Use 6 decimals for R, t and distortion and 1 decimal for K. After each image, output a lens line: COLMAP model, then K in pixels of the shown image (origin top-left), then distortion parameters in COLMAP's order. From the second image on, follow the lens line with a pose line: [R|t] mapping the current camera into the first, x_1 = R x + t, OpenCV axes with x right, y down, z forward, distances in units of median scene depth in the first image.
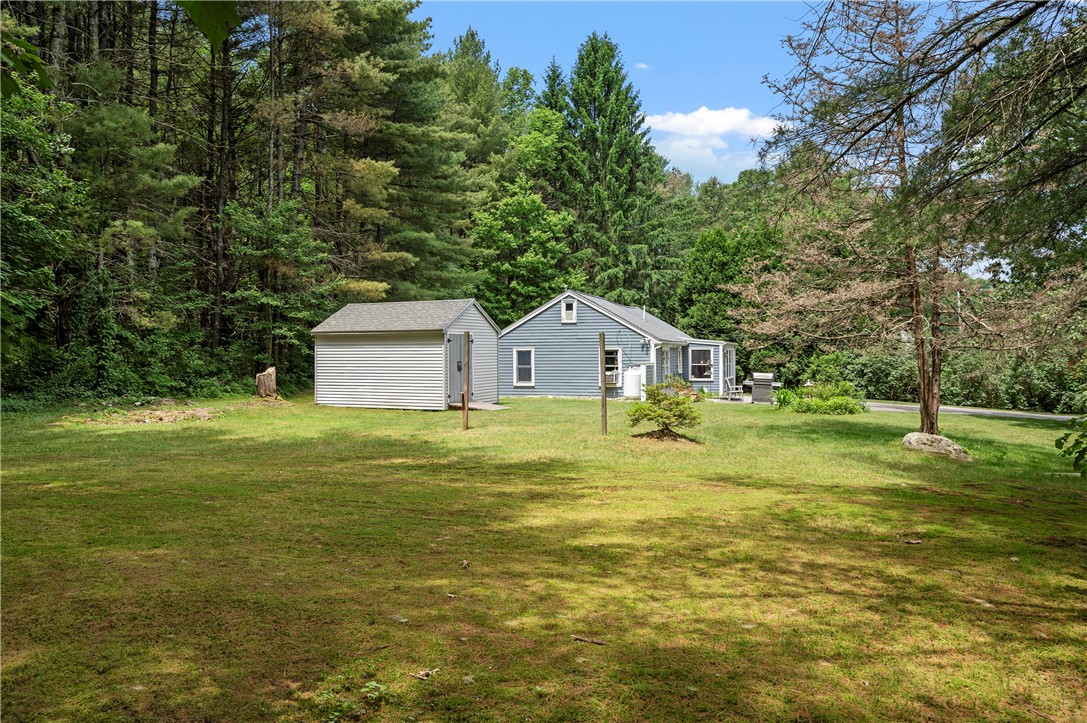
lens RADIAL K [[764.2, 0, 540.1], [0, 764.2, 359.7], [0, 0, 1]] dist [-0.003401, -0.000073]
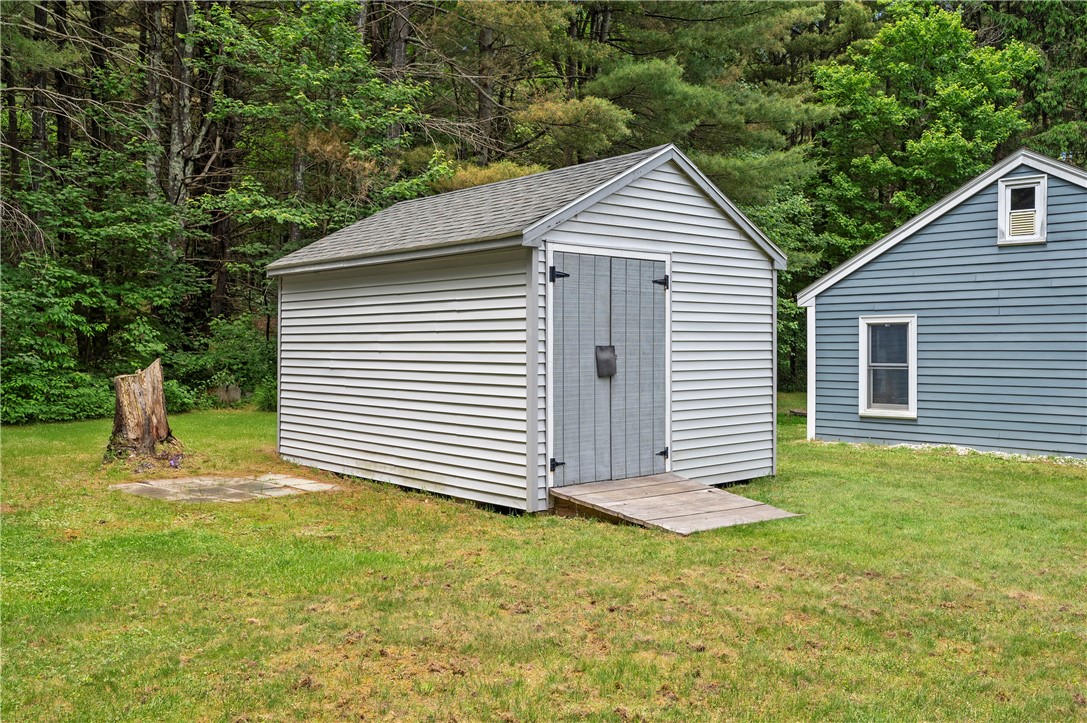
lens RADIAL K [[951.2, 0, 520.1], [0, 951.2, 355.8], [0, 0, 1]] dist [-0.004384, -0.007767]
pose [[0.899581, 0.009320, -0.436655, 0.019704], [-0.008580, 0.999956, 0.003667, 0.003542], [0.436670, 0.000448, 0.899622, 0.466748]]
